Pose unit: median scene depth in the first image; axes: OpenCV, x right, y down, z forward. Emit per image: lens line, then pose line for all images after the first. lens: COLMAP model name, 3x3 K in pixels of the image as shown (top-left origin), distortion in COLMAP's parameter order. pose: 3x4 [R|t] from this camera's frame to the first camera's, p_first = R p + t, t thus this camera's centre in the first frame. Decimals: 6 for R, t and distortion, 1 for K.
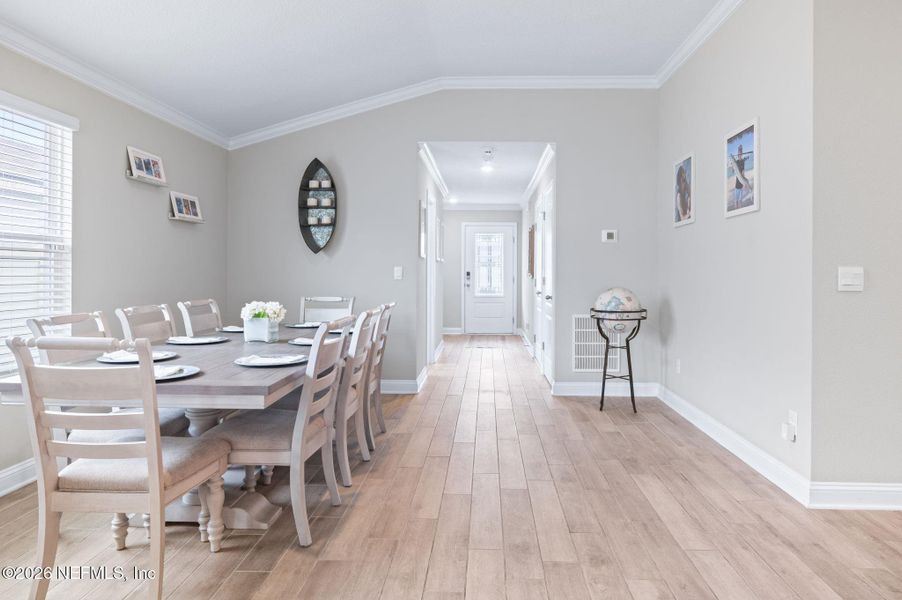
lens RADIAL K [[539.0, 0, 475.8], [0, 539.0, 269.8], [0, 0, 1]] dist [0.000540, 0.001317]
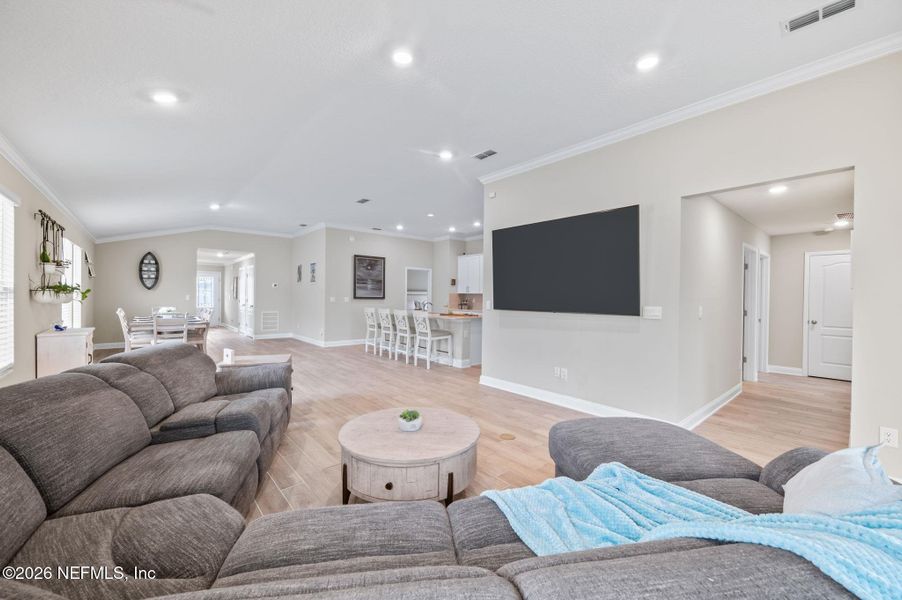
lens RADIAL K [[353.3, 0, 451.0], [0, 353.3, 300.0], [0, 0, 1]] dist [0.000612, 0.000138]
pose [[0.737045, -0.004405, 0.675829, -0.382983], [-0.009732, 0.999806, 0.017130, -0.025888], [-0.675773, -0.019203, 0.736860, -1.181651]]
